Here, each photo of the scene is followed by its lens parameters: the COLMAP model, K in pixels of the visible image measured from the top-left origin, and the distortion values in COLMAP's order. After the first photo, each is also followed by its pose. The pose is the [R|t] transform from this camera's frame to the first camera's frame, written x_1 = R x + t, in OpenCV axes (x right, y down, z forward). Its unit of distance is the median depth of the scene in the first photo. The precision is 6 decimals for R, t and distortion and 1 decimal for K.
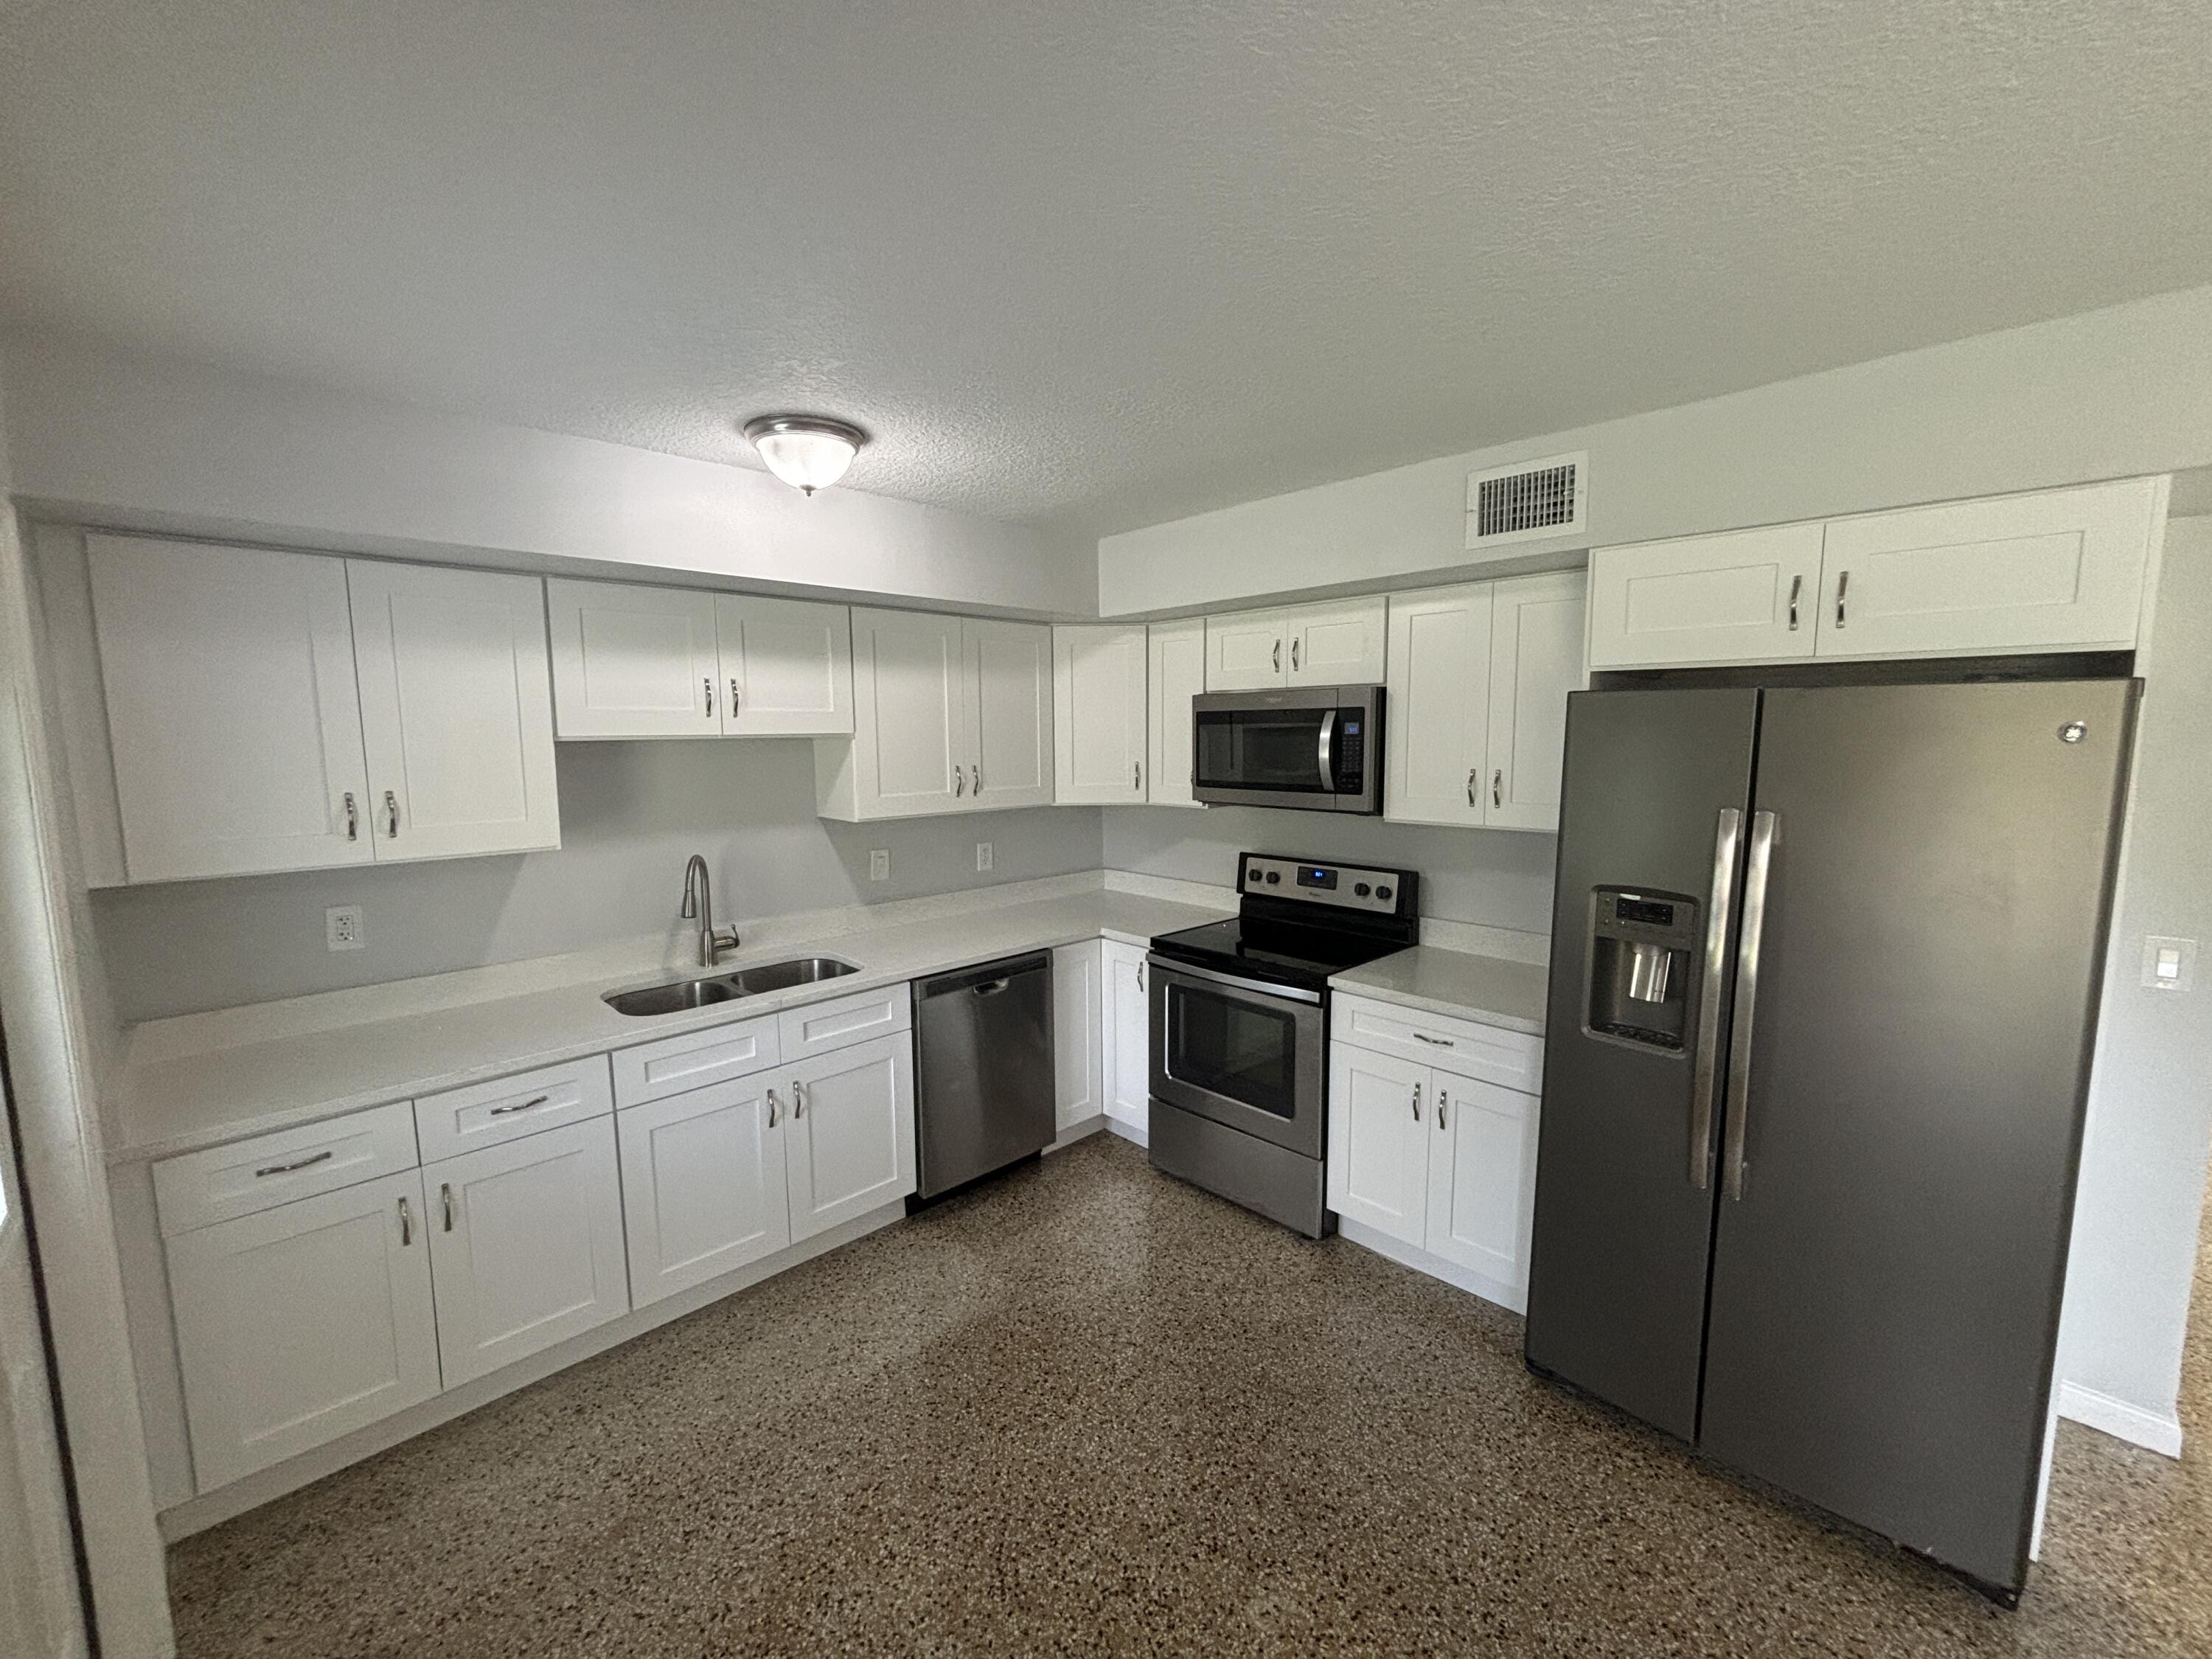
lens RADIAL K [[897.8, 0, 1099.1], [0, 897.8, 831.8], [0, 0, 1]] dist [-0.000362, -0.002177]
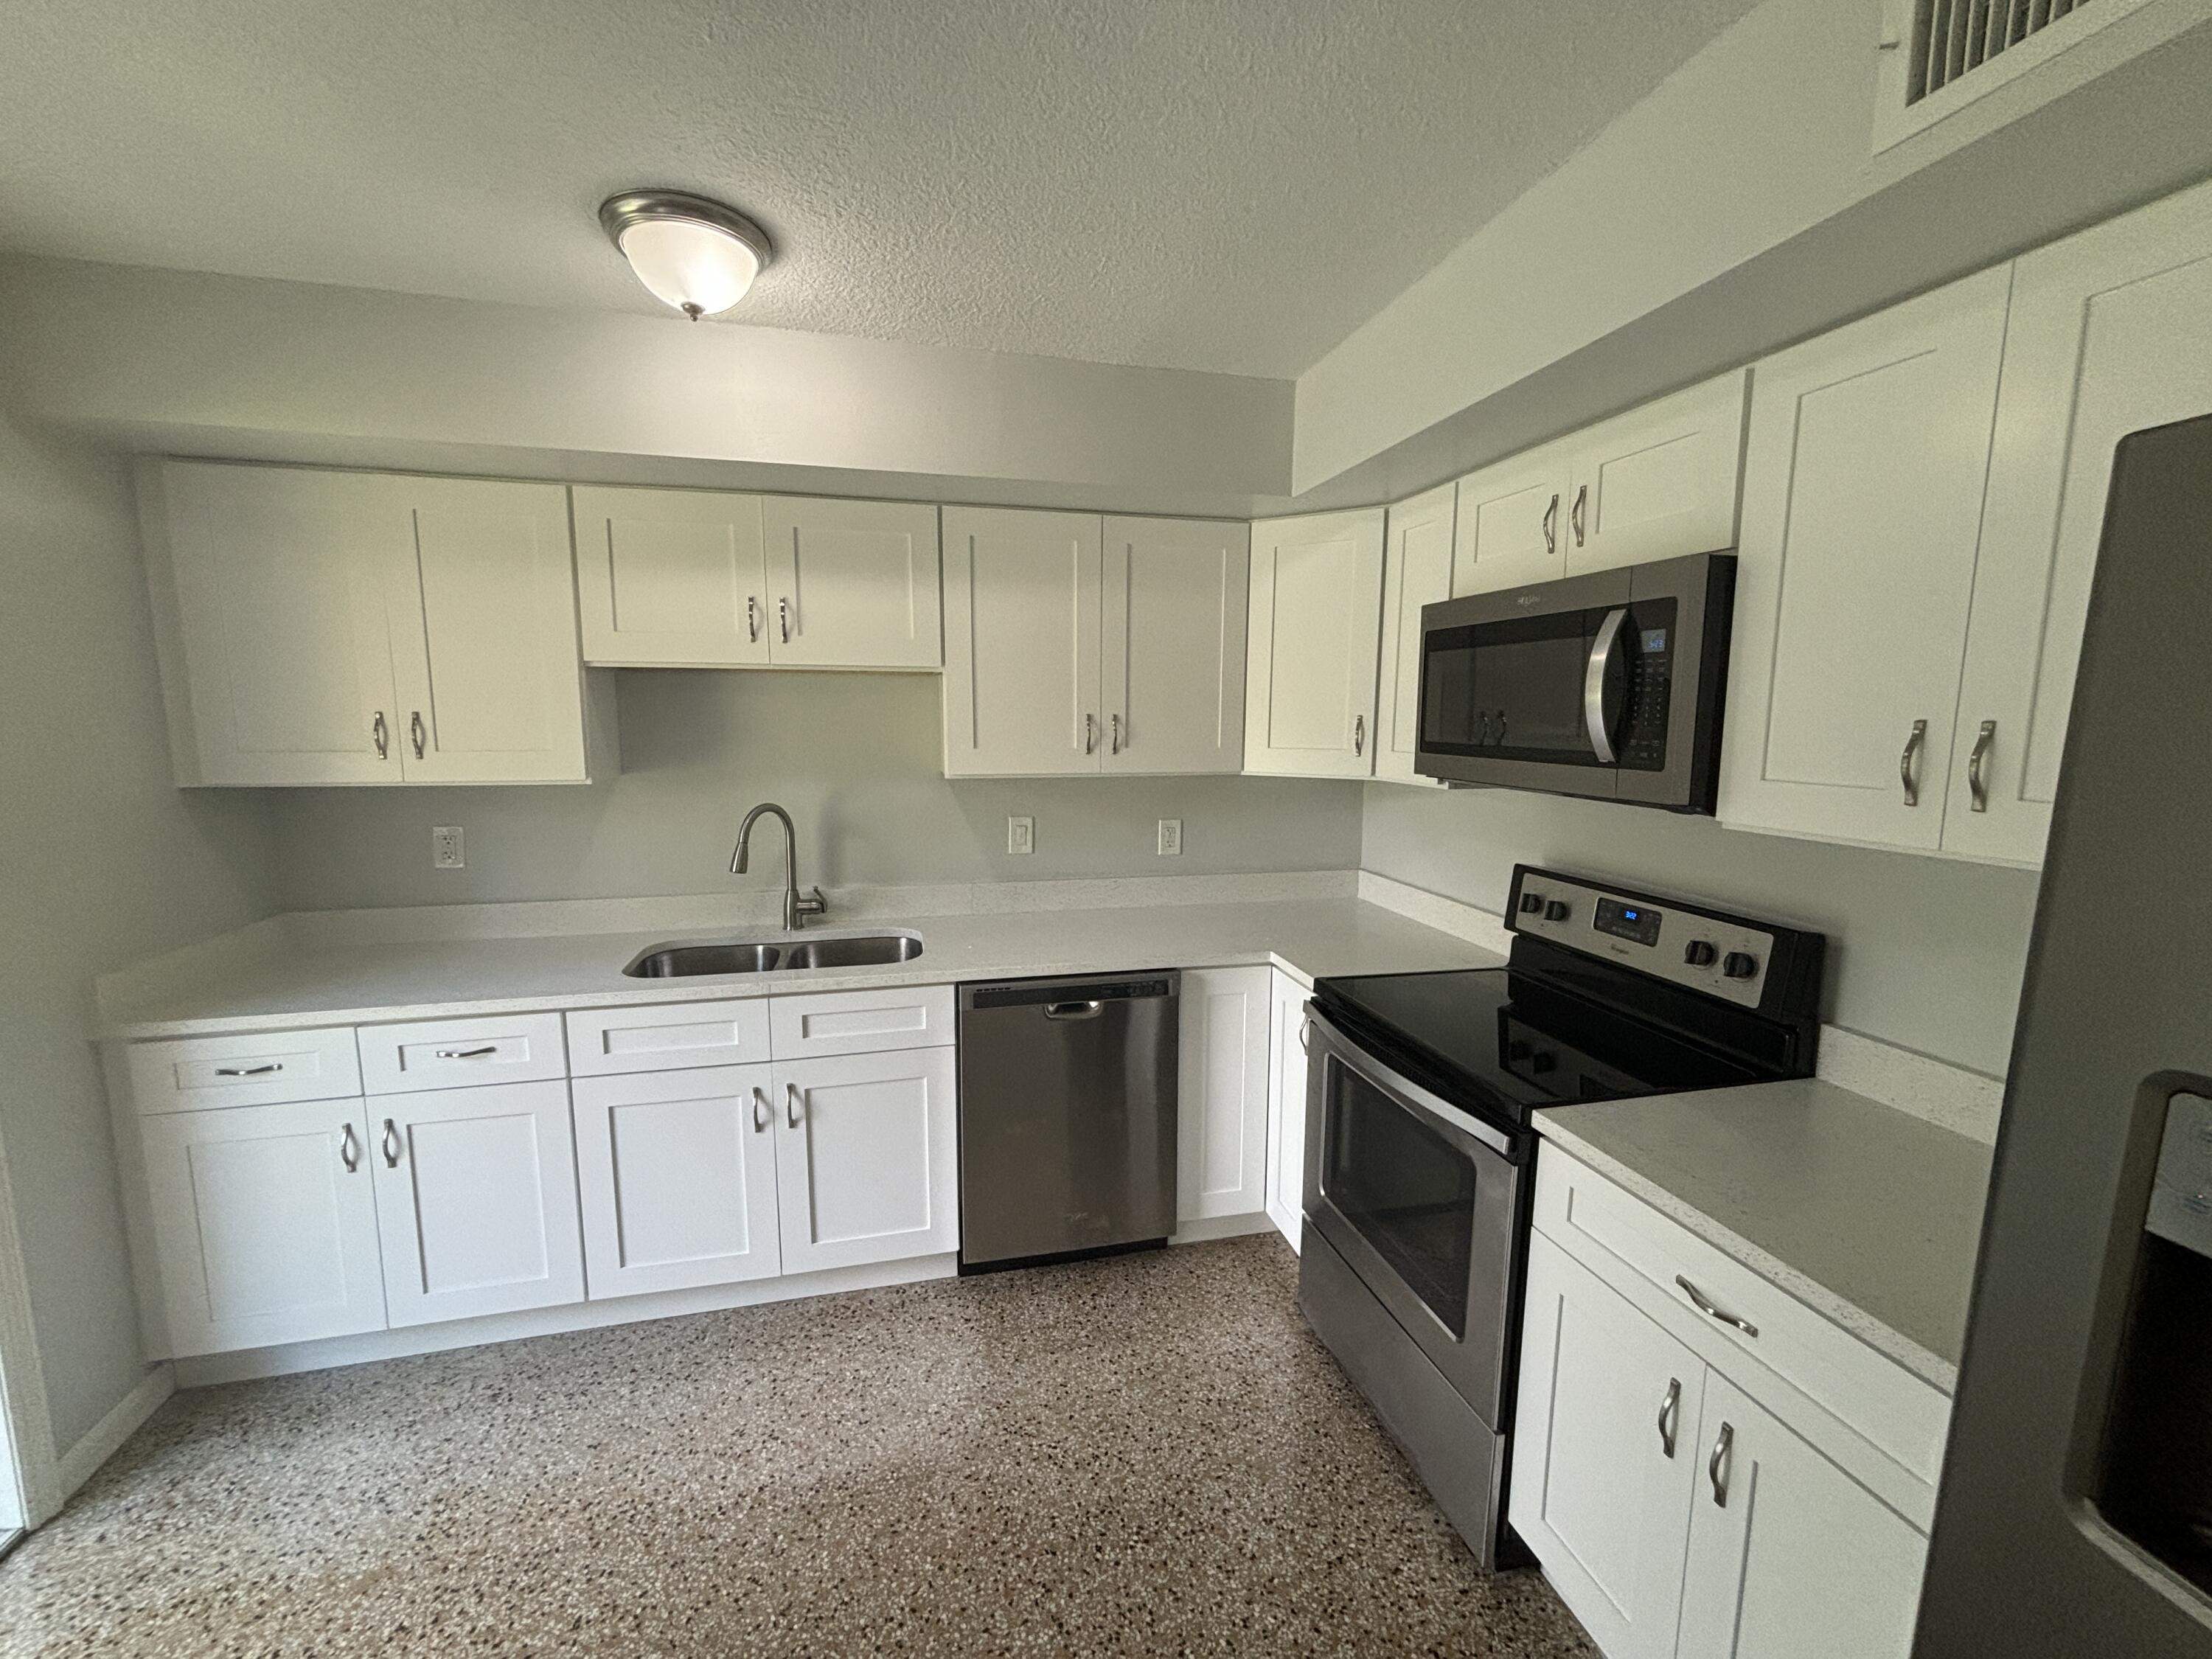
lens RADIAL K [[897.8, 0, 1105.0], [0, 897.8, 832.6], [0, 0, 1]] dist [-0.000362, -0.002177]
pose [[0.859918, 0.081678, -0.503855, 0.269106], [-0.070307, 0.996659, 0.041574, -0.005184], [0.505567, -0.000325, 0.862787, 0.383589]]
